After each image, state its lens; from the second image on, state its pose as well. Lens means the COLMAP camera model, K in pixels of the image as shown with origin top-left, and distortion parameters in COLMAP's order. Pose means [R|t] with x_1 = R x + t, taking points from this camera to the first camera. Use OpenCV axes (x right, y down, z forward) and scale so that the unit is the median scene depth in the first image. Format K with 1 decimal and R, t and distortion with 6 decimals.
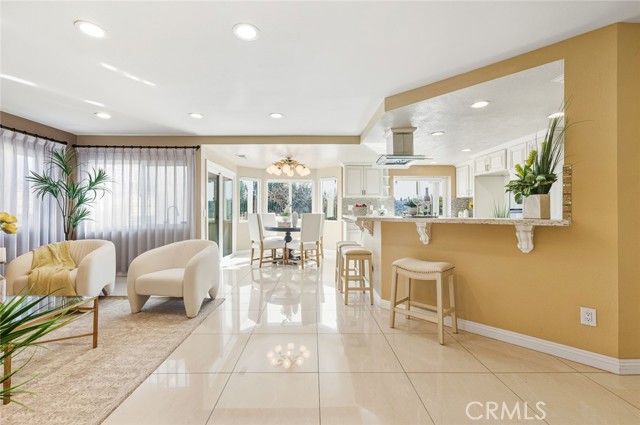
lens RADIAL K [[269.6, 0, 315.9], [0, 269.6, 208.8], [0, 0, 1]] dist [-0.002077, 0.000751]
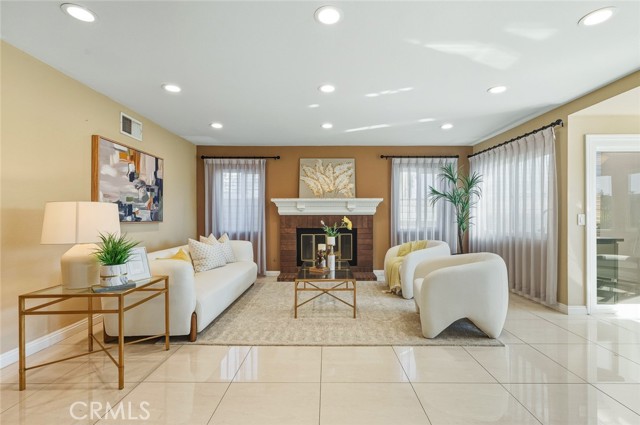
lens RADIAL K [[291.7, 0, 324.6], [0, 291.7, 213.0], [0, 0, 1]] dist [-0.000084, 0.001477]
pose [[-0.000995, -0.010165, -0.999948, 0.330937], [-0.003933, 0.999941, -0.010161, 0.011561], [0.999992, 0.003922, -0.001035, 0.470053]]
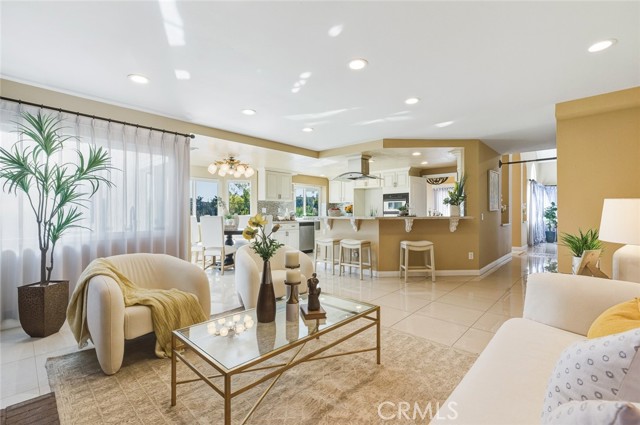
lens RADIAL K [[291.7, 0, 328.9], [0, 291.7, 215.8], [0, 0, 1]] dist [-0.000084, 0.001477]
pose [[0.665360, -0.008401, 0.746475, -0.925465], [-0.004560, 0.999872, 0.015317, 0.000502], [-0.746509, -0.013596, 0.665237, 0.101419]]
